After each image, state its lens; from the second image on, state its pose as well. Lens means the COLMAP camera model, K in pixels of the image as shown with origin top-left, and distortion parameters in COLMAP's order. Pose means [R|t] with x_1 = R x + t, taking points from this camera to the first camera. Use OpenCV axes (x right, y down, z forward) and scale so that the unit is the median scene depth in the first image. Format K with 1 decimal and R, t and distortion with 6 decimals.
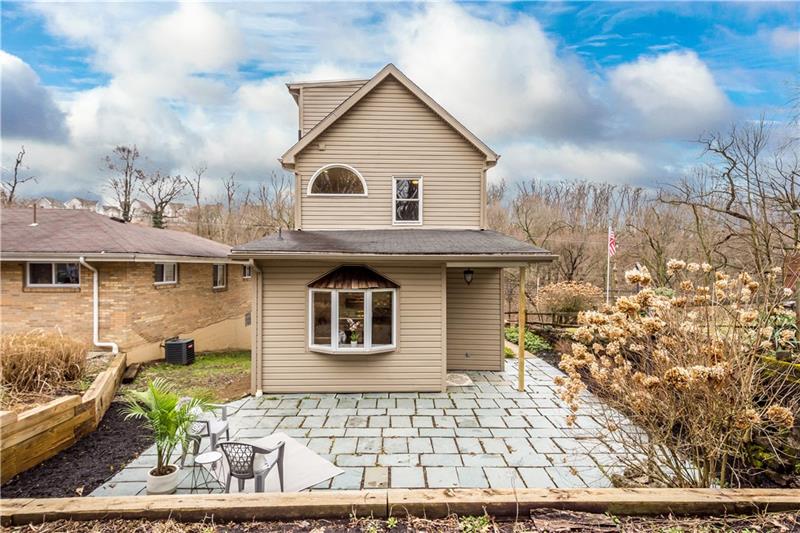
lens RADIAL K [[406.8, 0, 398.2], [0, 406.8, 276.4], [0, 0, 1]] dist [-0.000353, -0.000039]
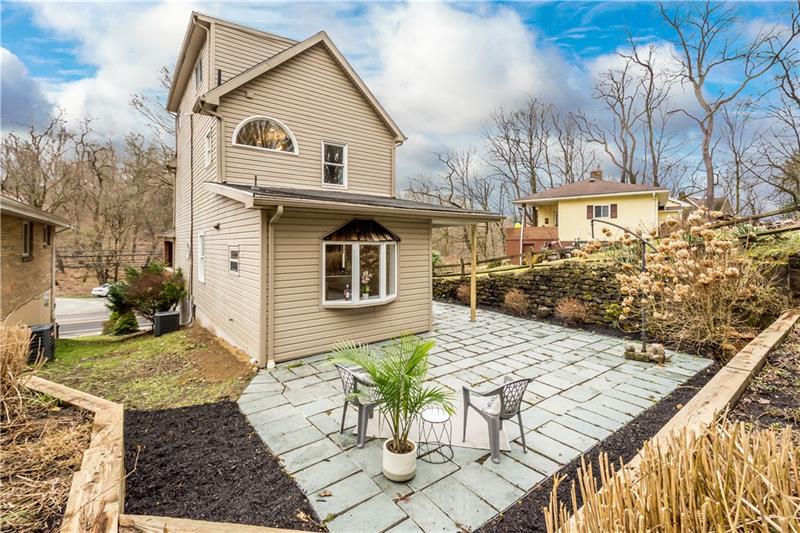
lens RADIAL K [[351.9, 0, 399.5], [0, 351.9, 241.8], [0, 0, 1]] dist [0.001644, 0.000231]
pose [[0.811463, -0.000088, 0.584404, -0.547156], [0.011478, 0.999809, -0.015788, 0.044394], [-0.584291, 0.019519, 0.811309, 0.232542]]
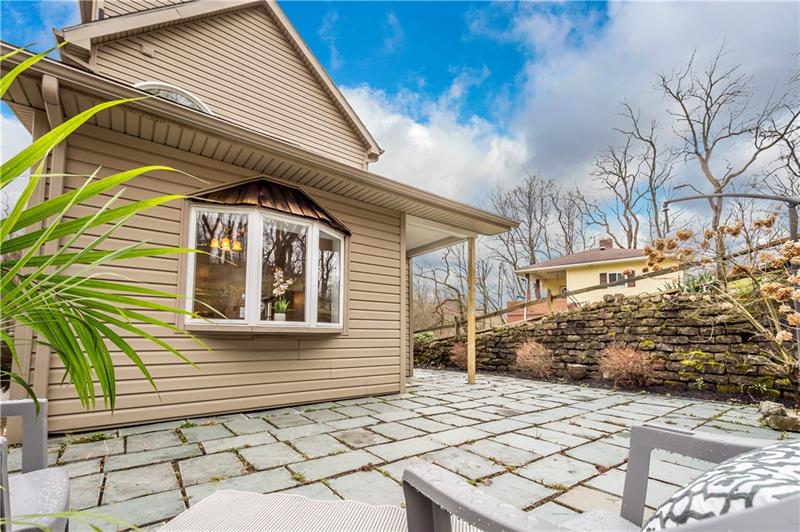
lens RADIAL K [[357.7, 0, 398.8], [0, 357.7, 306.7], [0, 0, 1]] dist [-0.000802, -0.000355]
pose [[0.806271, 0.049973, 0.589432, -0.268844], [0.004639, 0.995860, -0.090777, 0.192273], [-0.591529, 0.075925, 0.802701, 0.491667]]
